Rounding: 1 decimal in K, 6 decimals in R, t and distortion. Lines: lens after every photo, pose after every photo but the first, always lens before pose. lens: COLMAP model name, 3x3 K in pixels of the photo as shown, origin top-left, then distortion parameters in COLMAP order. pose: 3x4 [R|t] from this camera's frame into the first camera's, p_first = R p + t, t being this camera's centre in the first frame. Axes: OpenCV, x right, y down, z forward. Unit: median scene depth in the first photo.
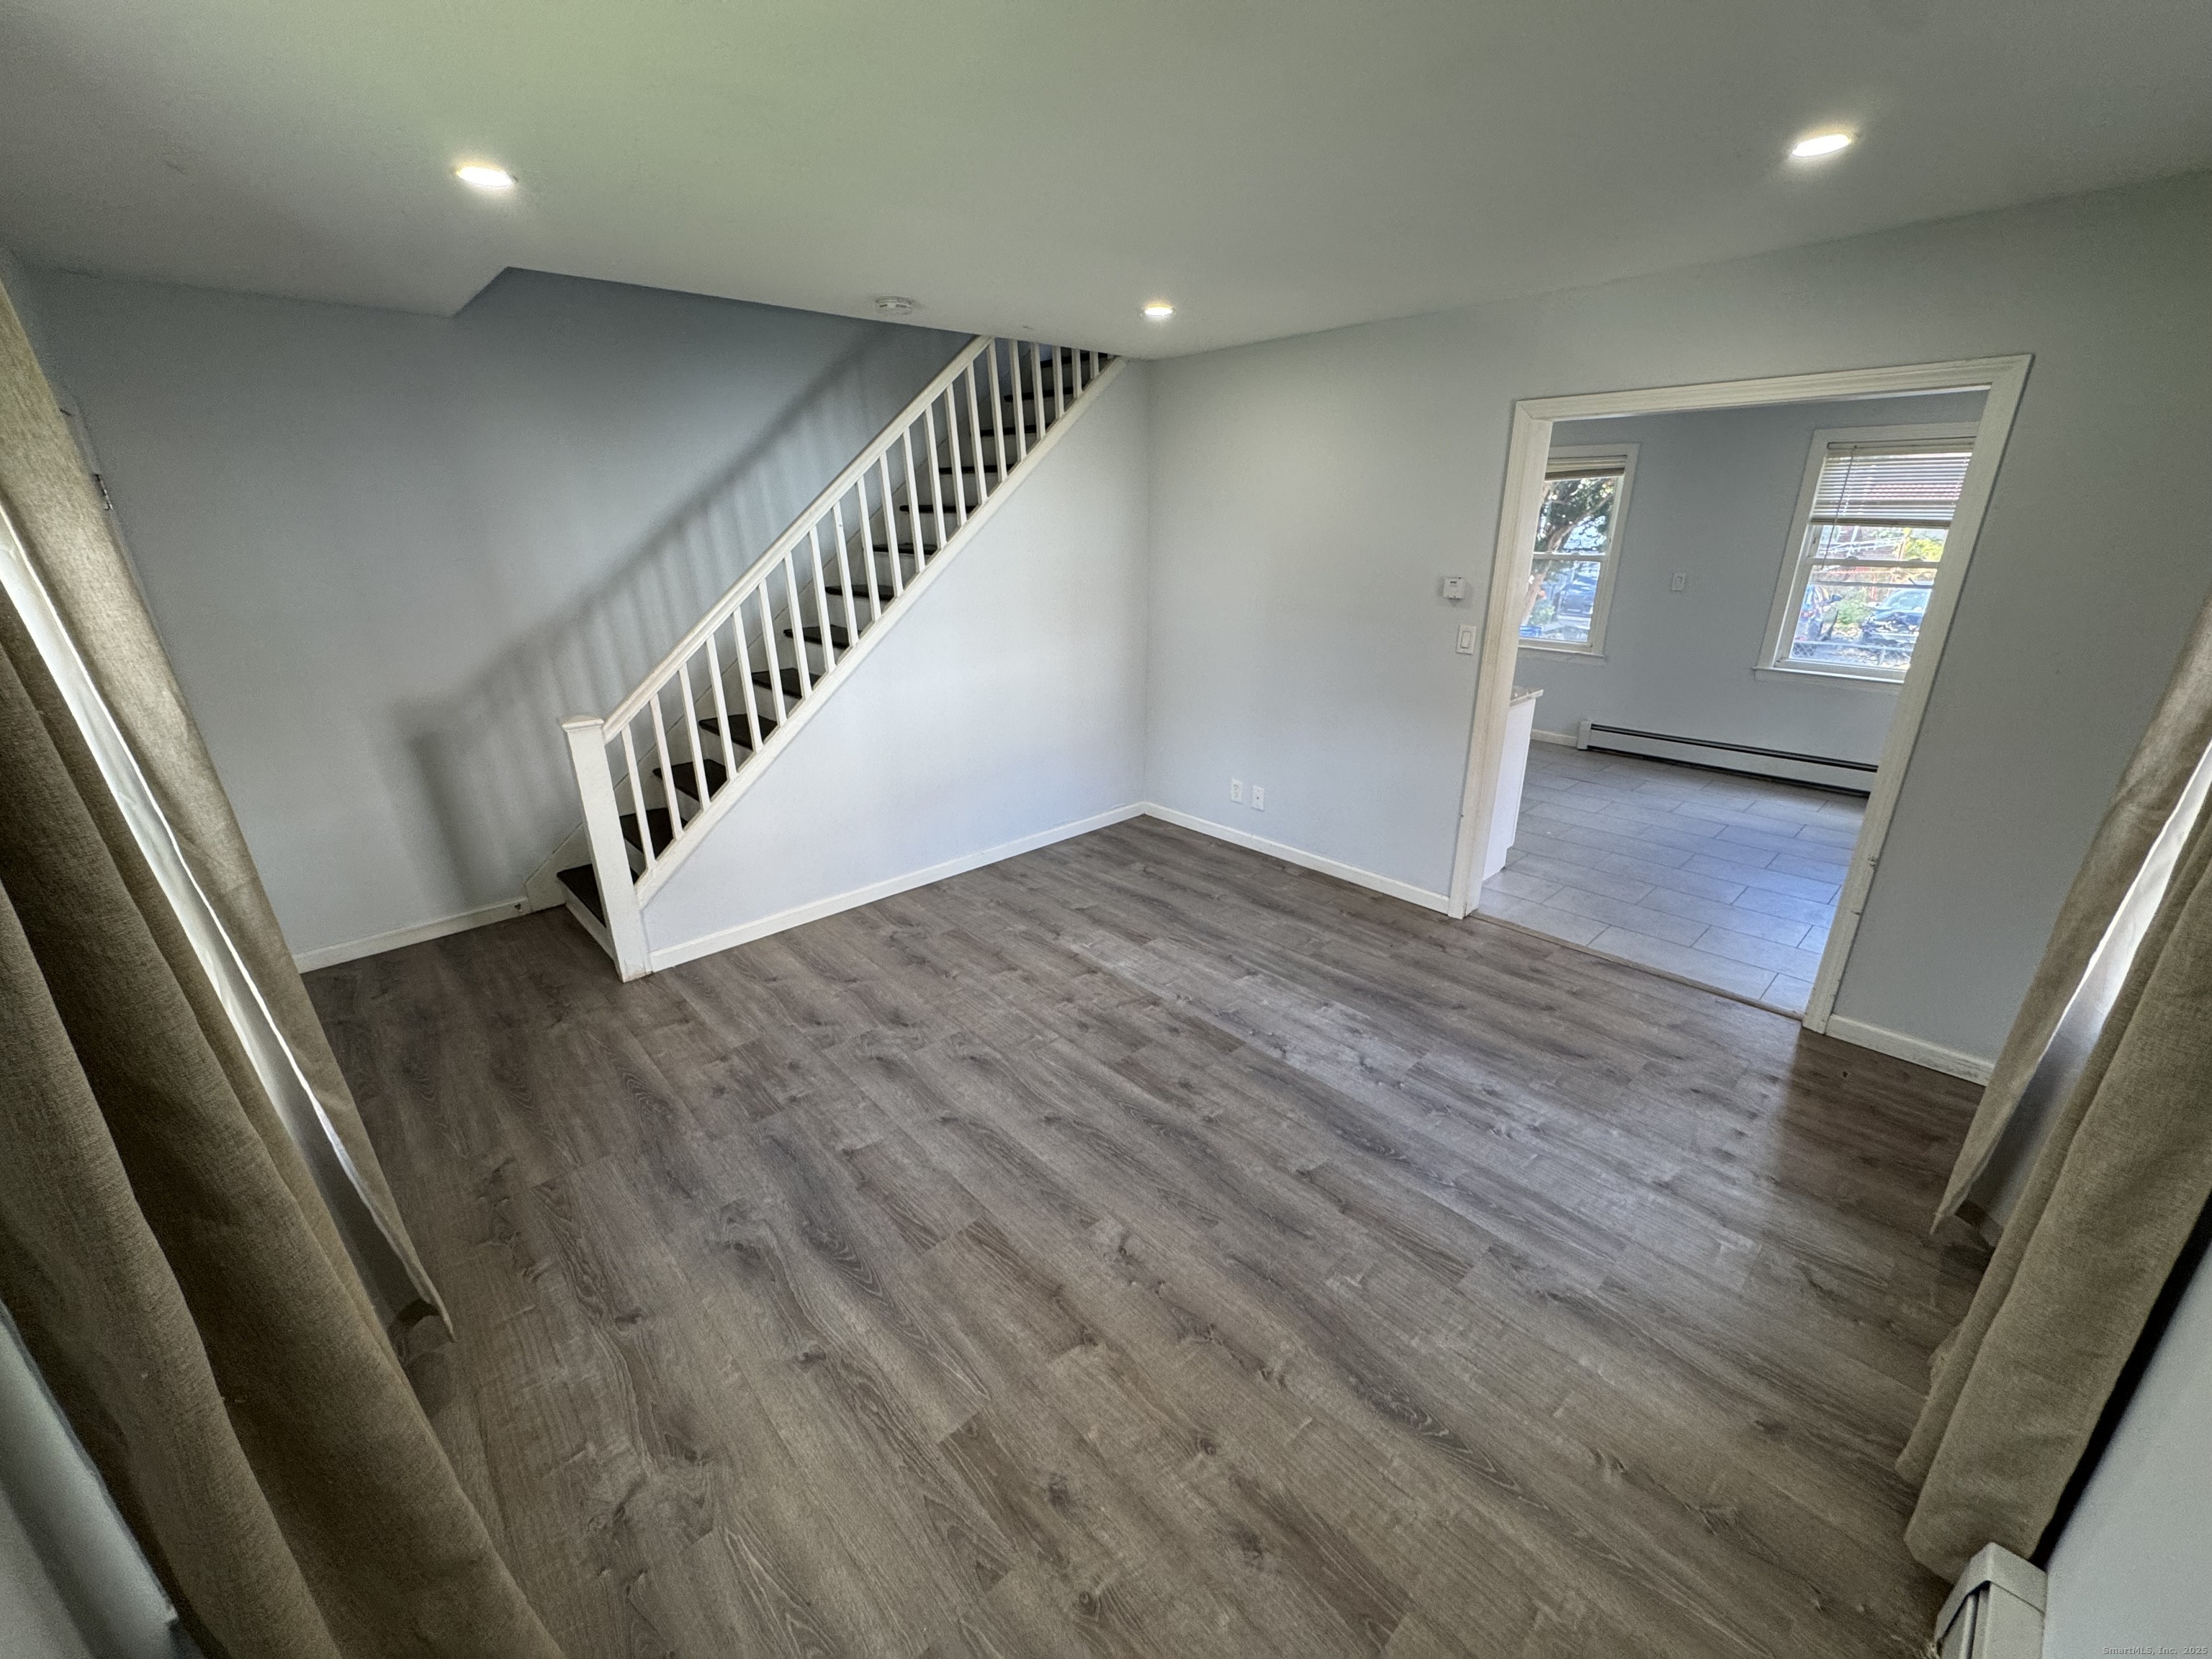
lens RADIAL K [[887.0, 0, 1110.3], [0, 887.0, 815.3], [0, 0, 1]] dist [-0.001462, -0.000071]
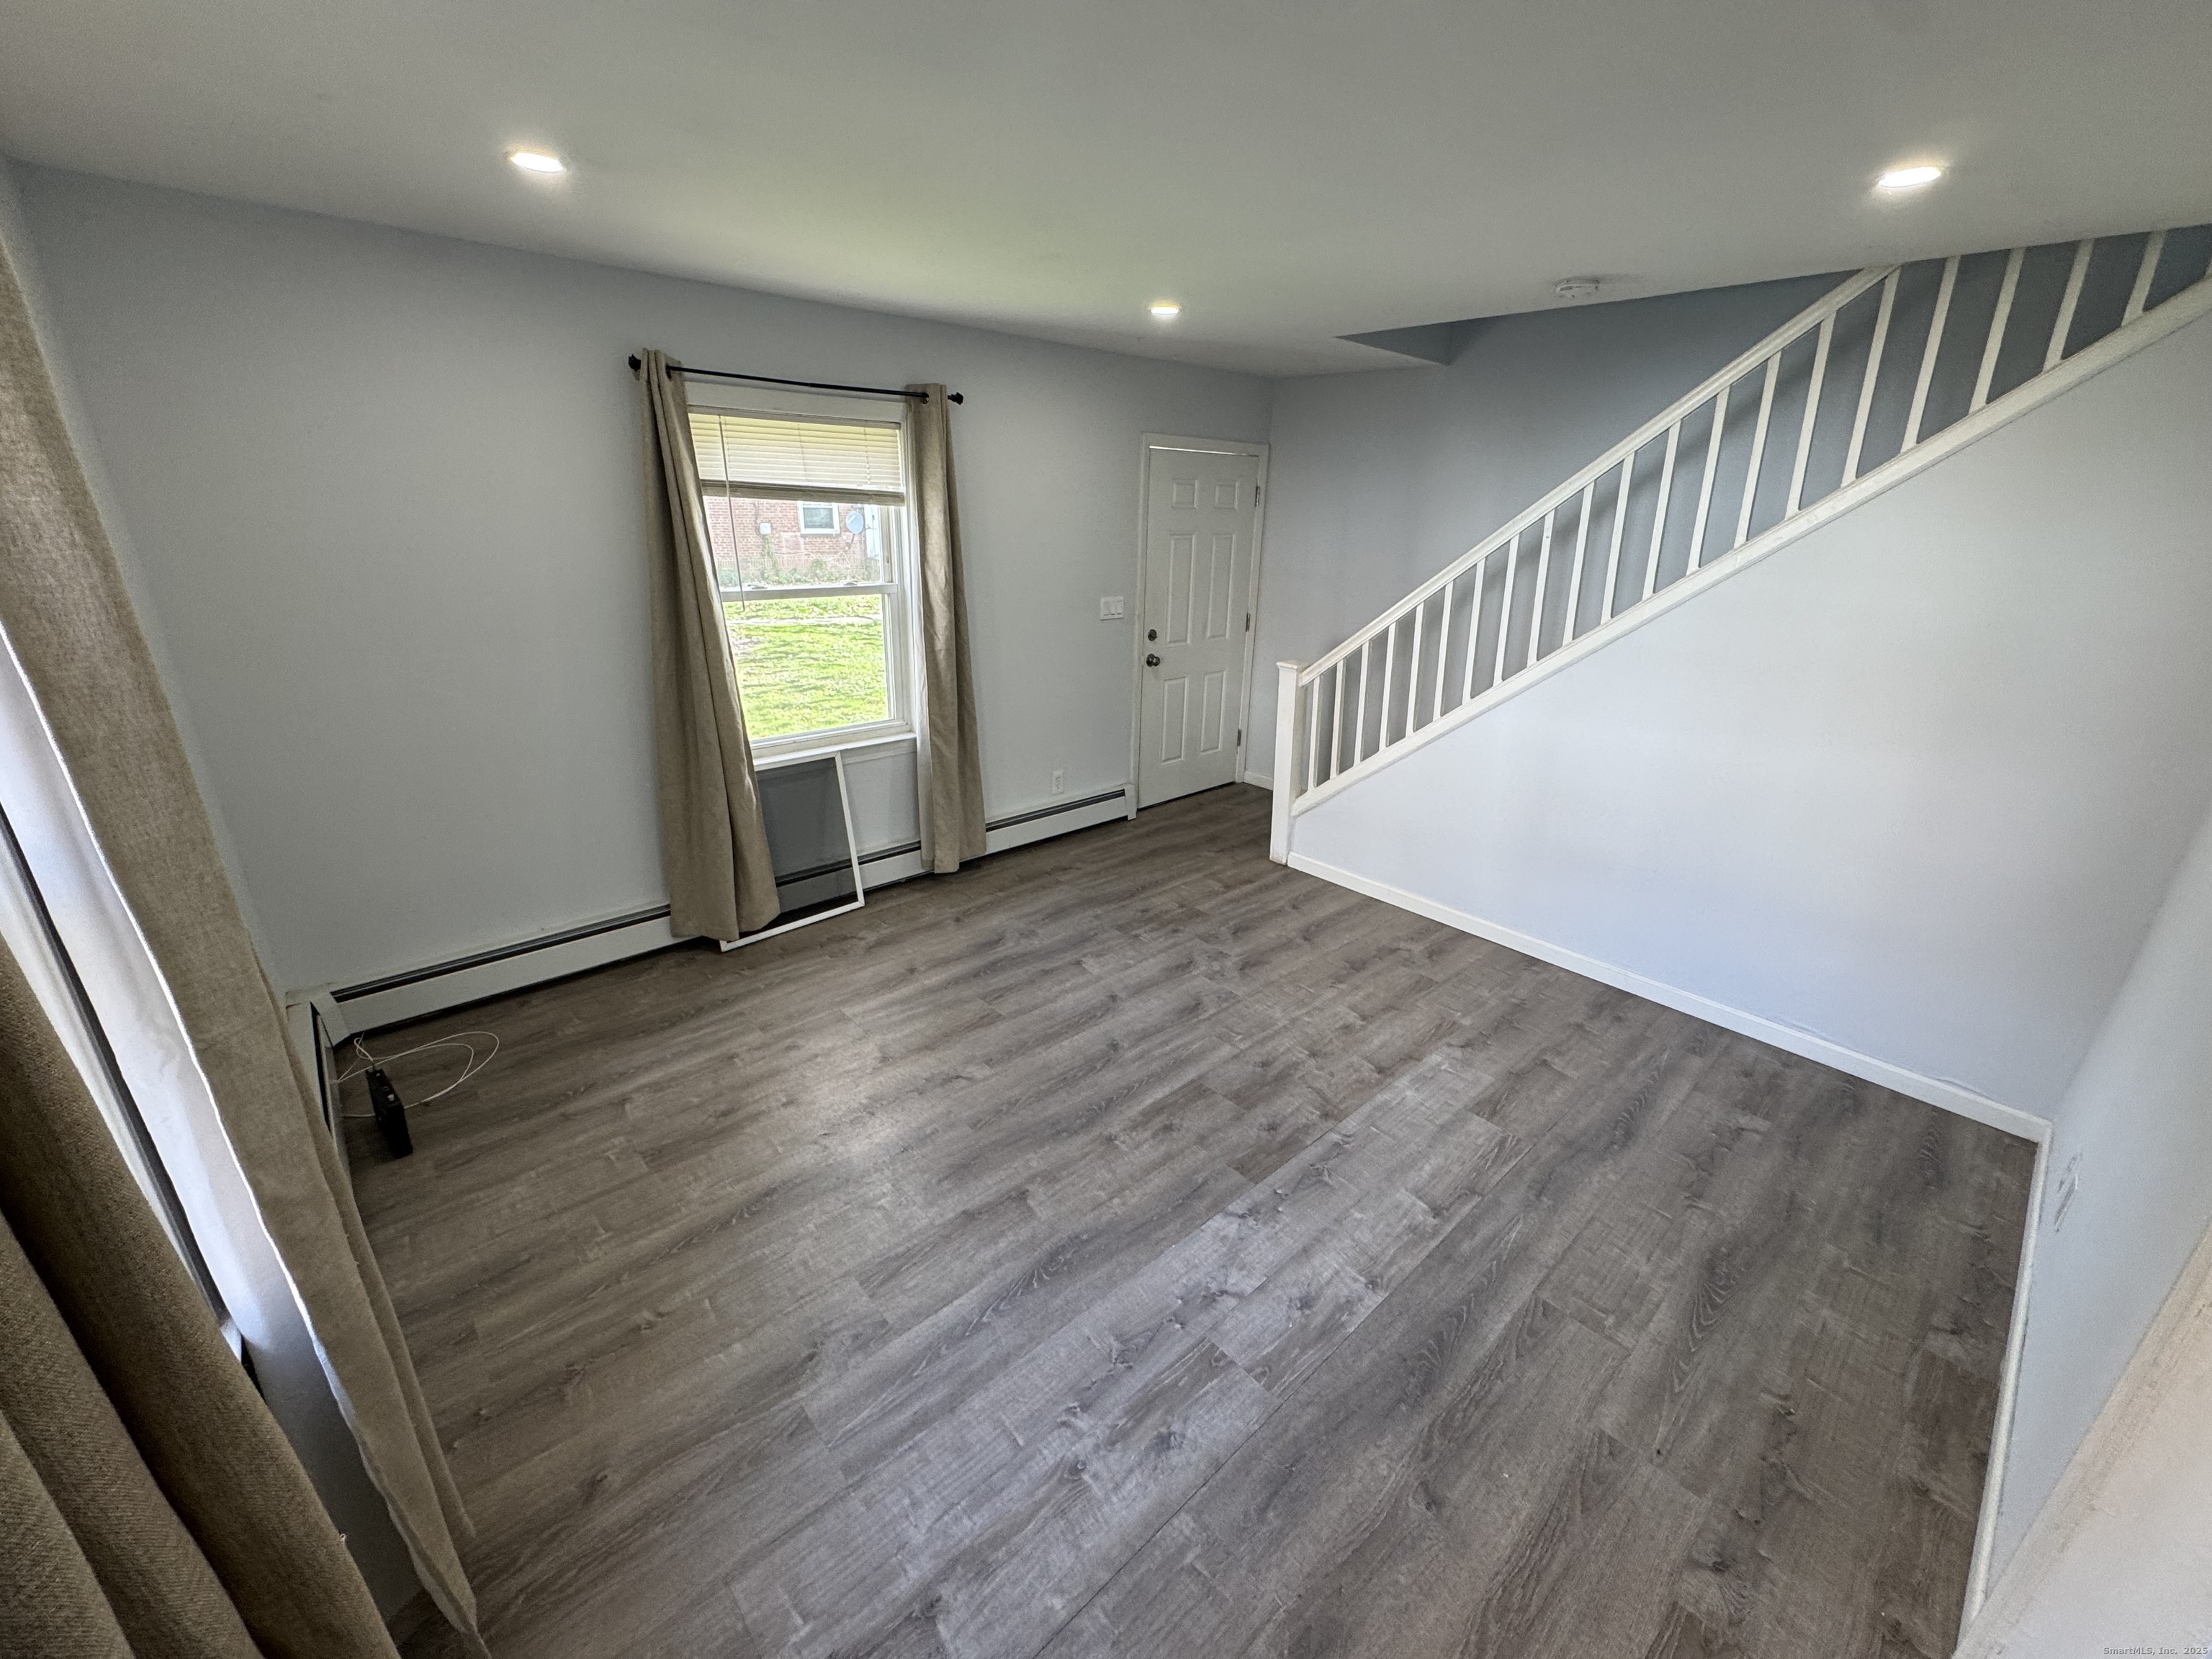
lens RADIAL K [[882.2, 0, 1105.2], [0, 882.2, 824.1], [0, 0, 1]] dist [-0.001967, 0.000129]
pose [[-0.013713, 0.349467, -0.936848, 0.789202], [-0.350568, 0.875784, 0.331820, -0.246388], [0.936437, 0.332980, 0.110502, 0.674560]]
